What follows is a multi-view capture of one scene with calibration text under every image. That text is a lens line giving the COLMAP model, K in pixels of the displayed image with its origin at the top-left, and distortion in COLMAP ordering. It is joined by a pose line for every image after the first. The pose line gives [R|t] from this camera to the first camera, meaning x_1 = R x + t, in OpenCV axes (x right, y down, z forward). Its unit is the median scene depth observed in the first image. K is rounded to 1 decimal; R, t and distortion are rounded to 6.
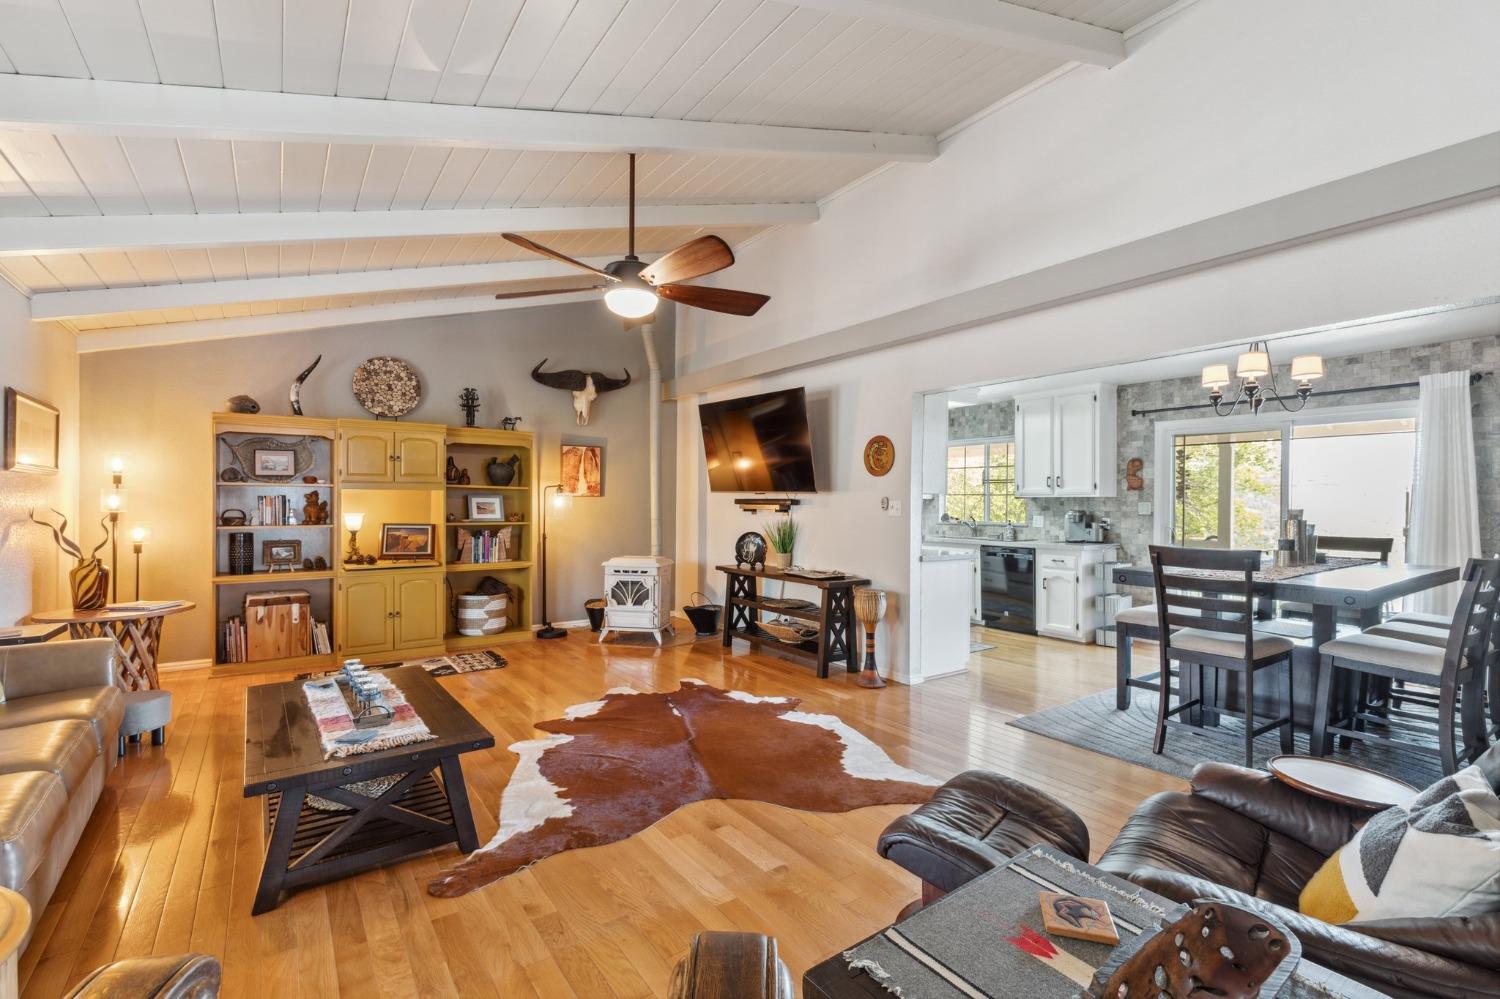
lens RADIAL K [[675.1, 0, 751.5], [0, 675.1, 505.0], [0, 0, 1]] dist [0.006410, 0.000461]
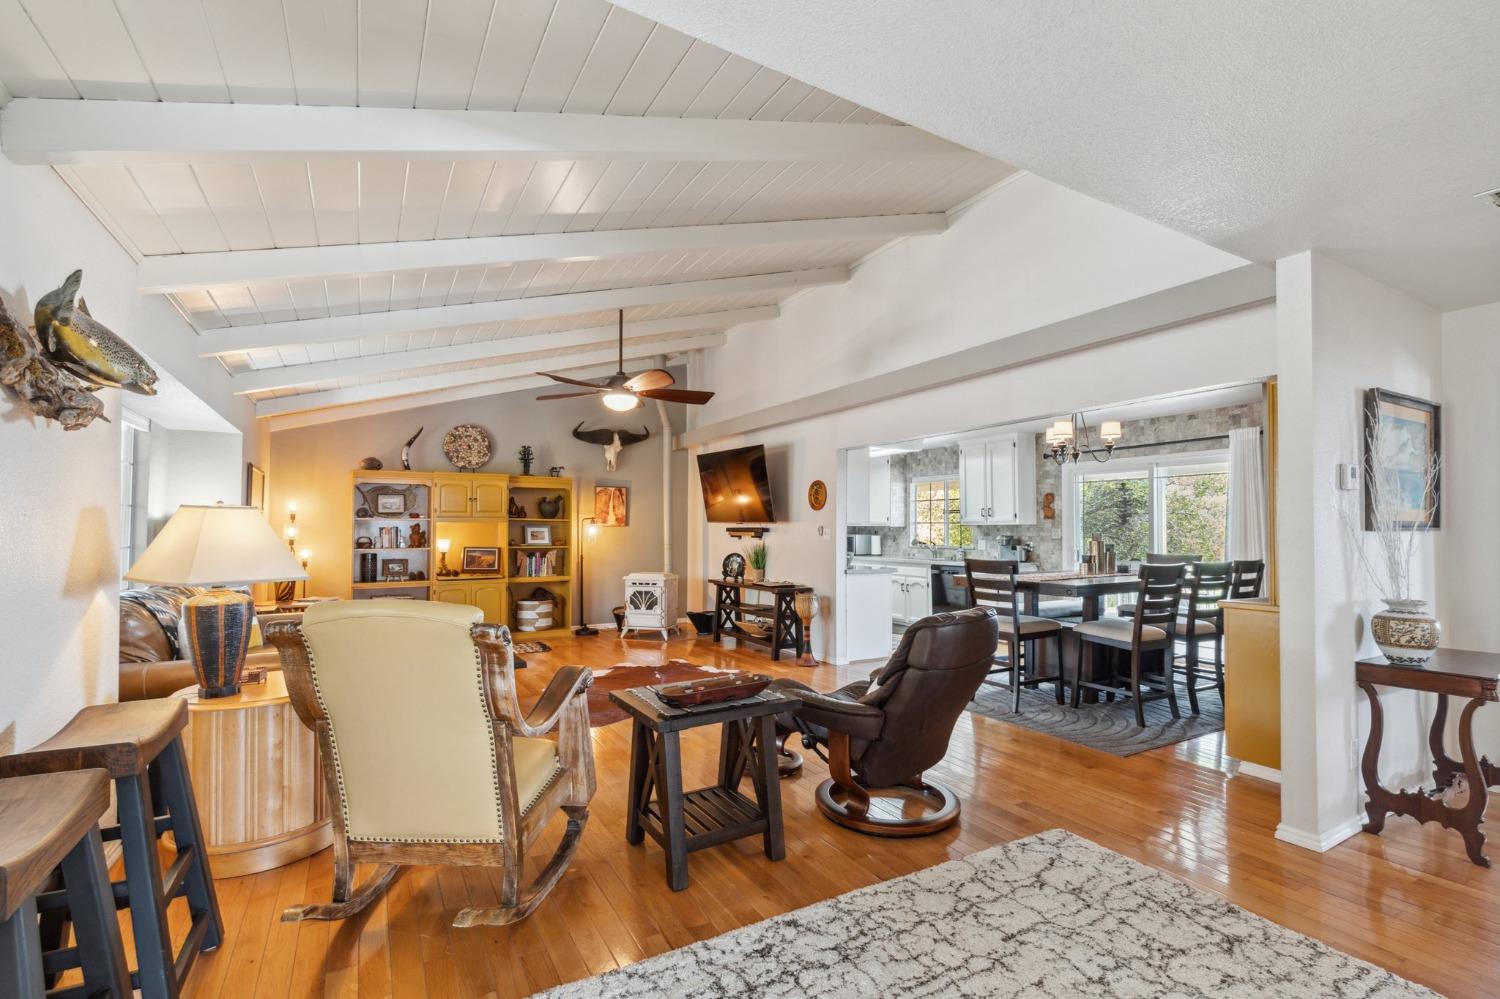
lens RADIAL K [[675.1, 0, 747.4], [0, 675.1, 513.4], [0, 0, 1]] dist [0.006410, 0.000461]
pose [[0.995251, -0.007344, -0.097063, 0.153690], [0.004522, 0.999561, -0.029264, 0.001757], [0.097236, 0.028687, 0.994848, -0.295985]]
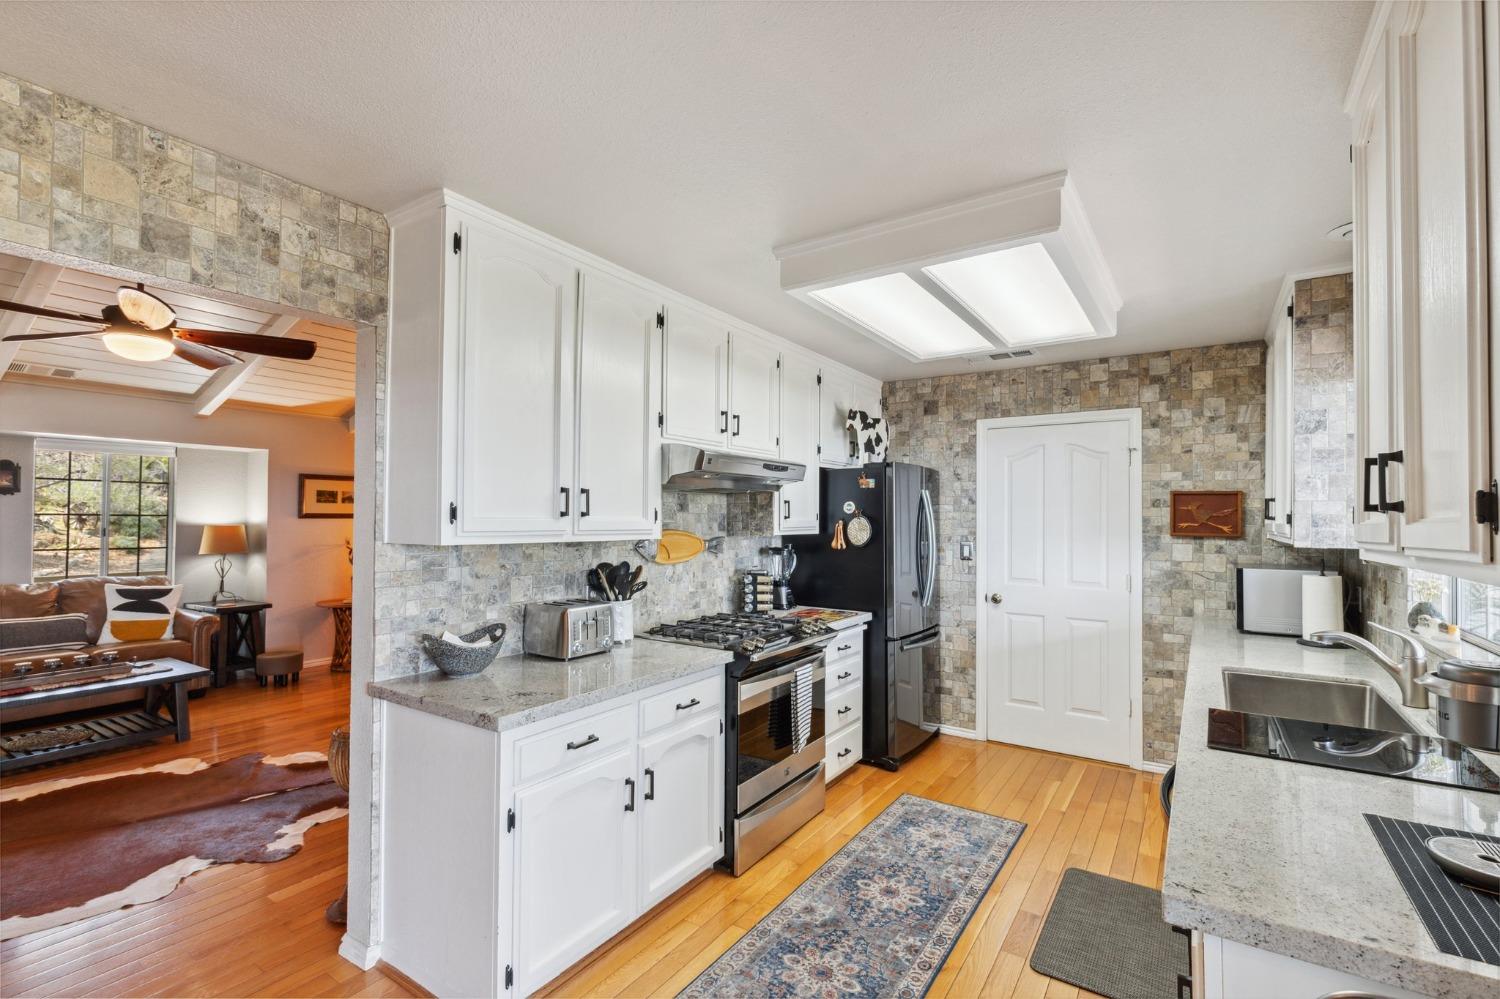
lens RADIAL K [[675.1, 0, 757.1], [0, 675.1, 508.9], [0, 0, 1]] dist [0.006410, 0.000461]
pose [[0.359567, -0.018237, -0.932941, 0.633353], [-0.006272, 0.999739, -0.021961, -0.026159], [0.933098, 0.013748, 0.359359, 0.887387]]
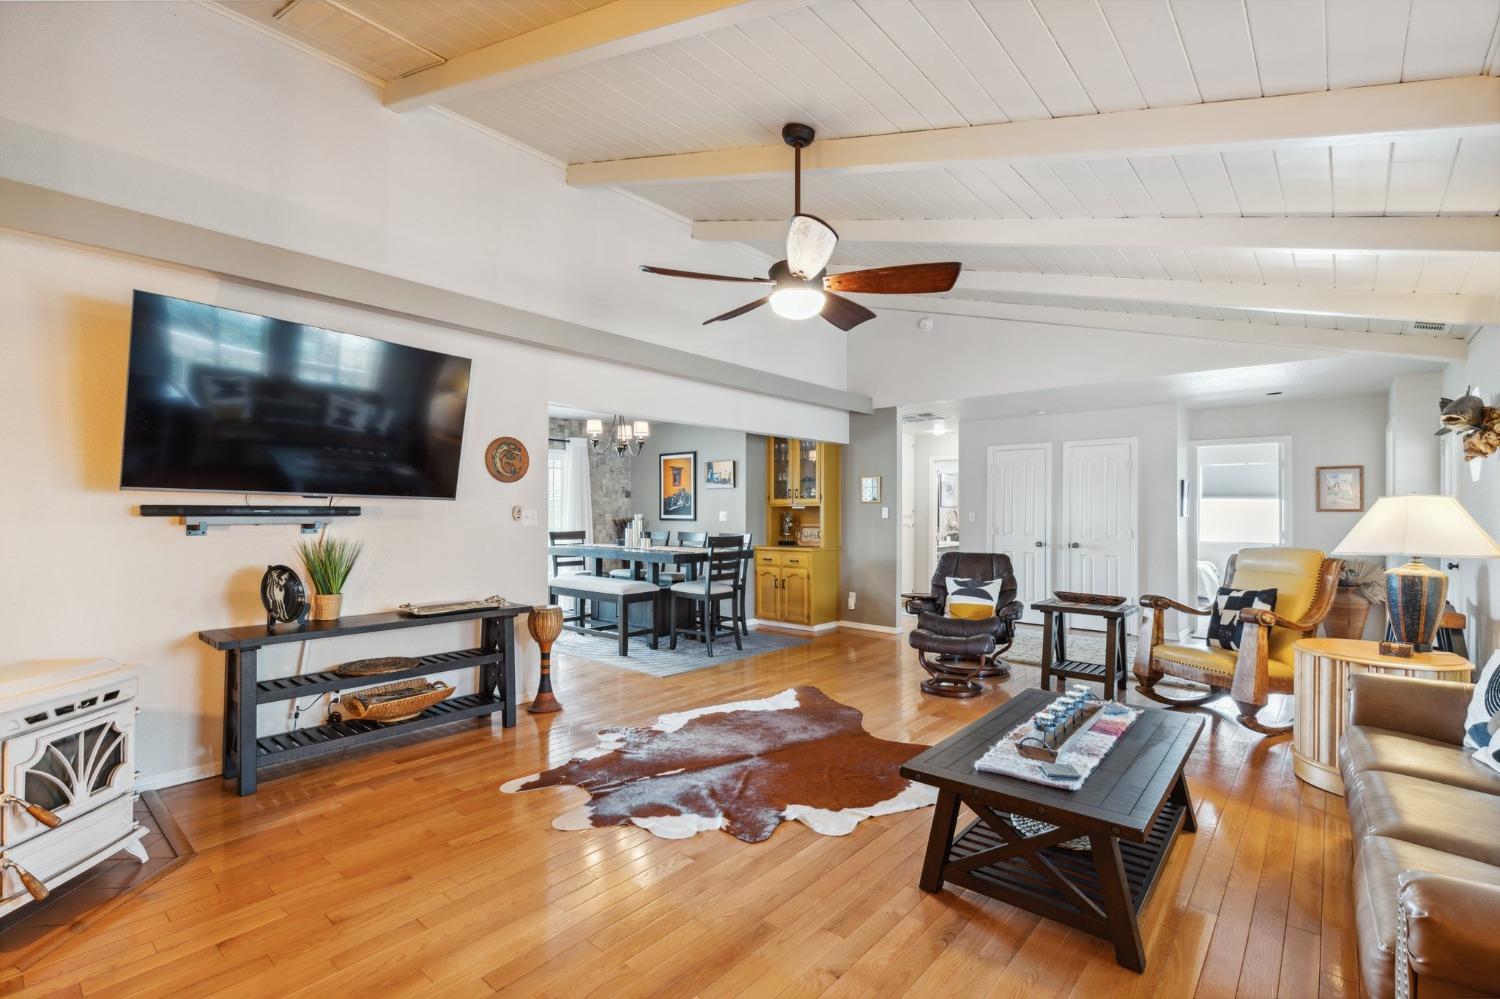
lens RADIAL K [[675.1, 0, 754.9], [0, 675.1, 501.9], [0, 0, 1]] dist [0.006410, 0.000461]
pose [[-0.238802, 0.008735, 0.971029, -0.646927], [0.000809, 0.999961, -0.008797, -0.007404], [-0.971068, -0.001315, -0.238799, 0.765829]]
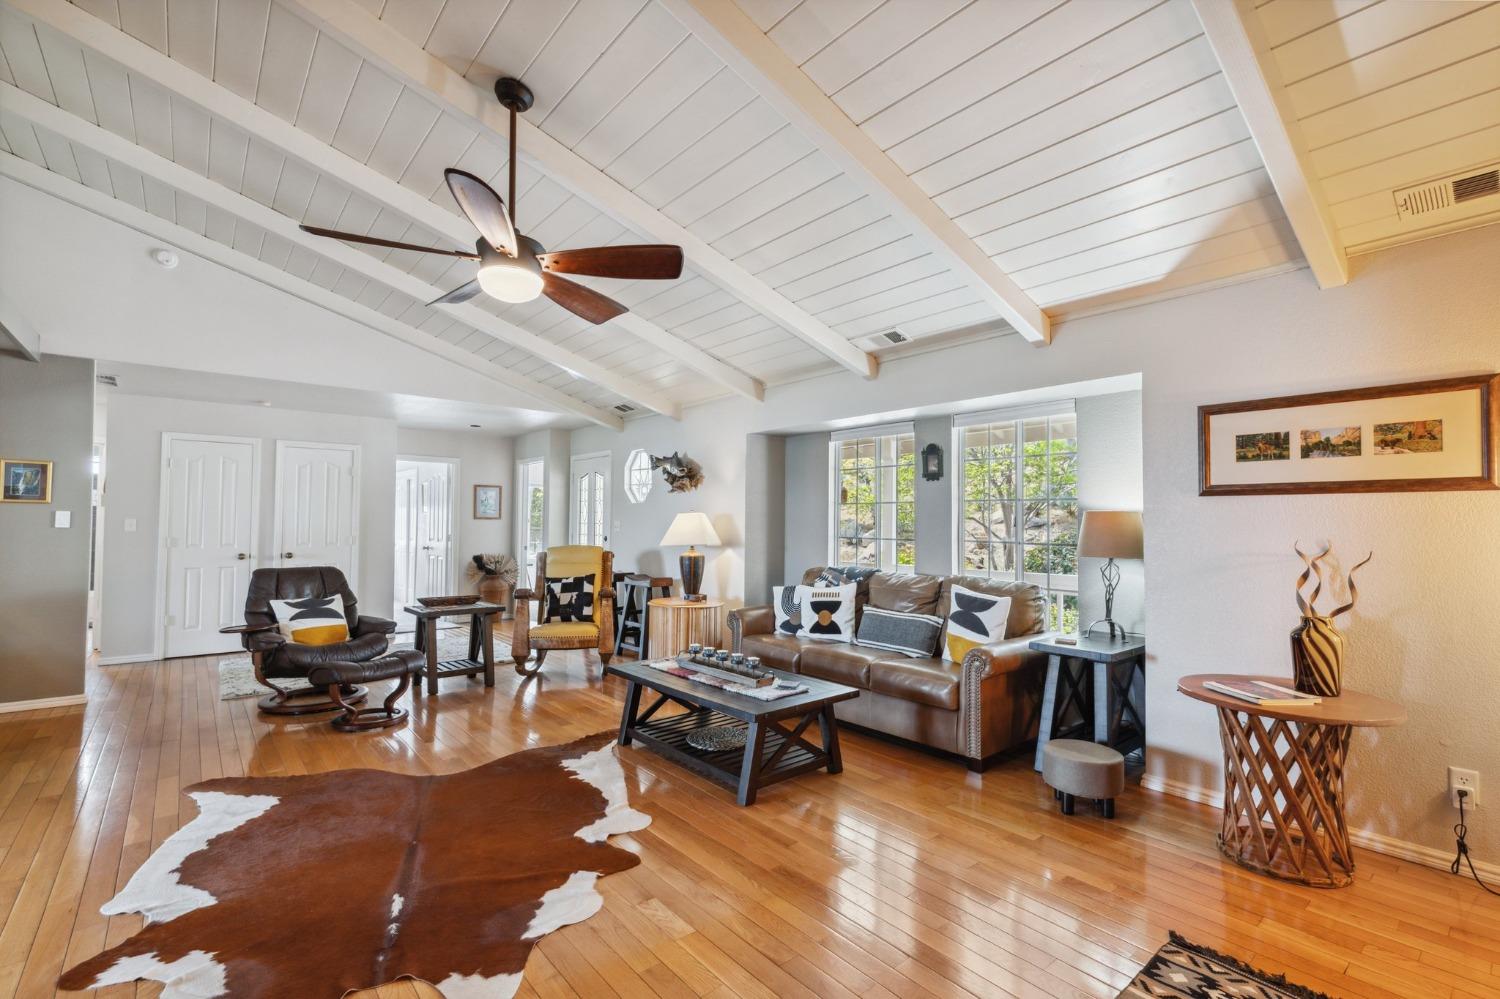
lens RADIAL K [[675.1, 0, 750.4], [0, 675.1, 506.4], [0, 0, 1]] dist [0.006410, 0.000461]
pose [[-0.996965, -0.012690, -0.076805, -0.245959], [-0.011322, 0.999770, -0.018220, -0.008039], [0.077019, -0.017295, -0.996880, 1.102428]]
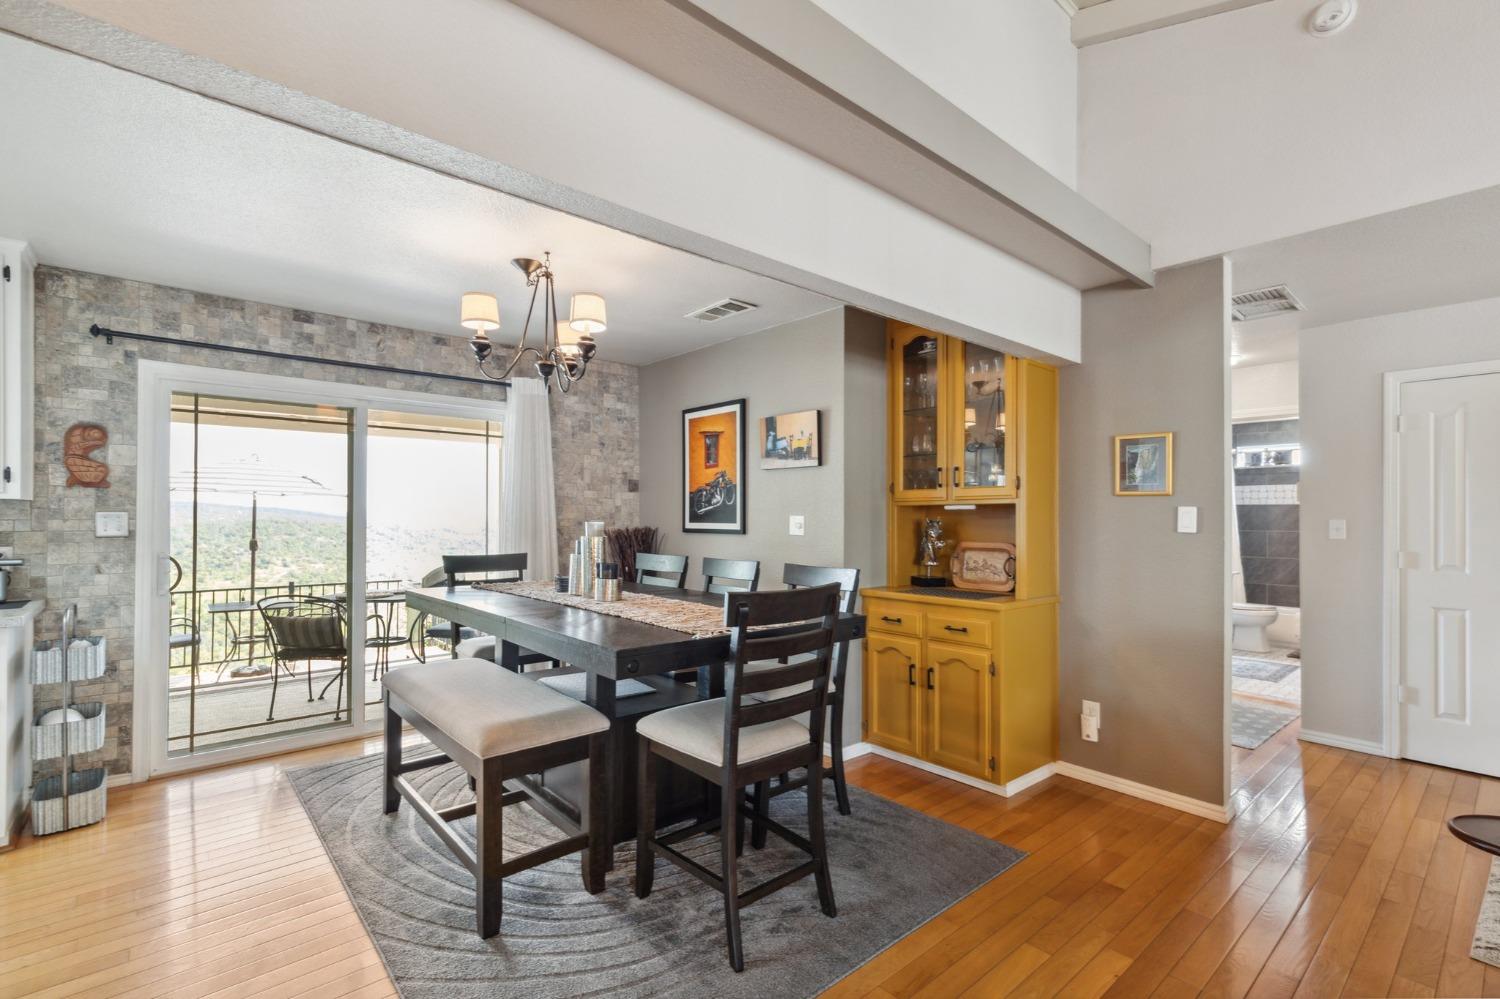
lens RADIAL K [[675.1, 0, 753.6], [0, 675.1, 511.2], [0, 0, 1]] dist [0.006410, 0.000461]
pose [[-0.098433, 0.002216, 0.995141, 0.027063], [0.000255, 0.999998, -0.002202, -0.003450], [-0.995144, 0.000037, -0.098433, 0.612312]]
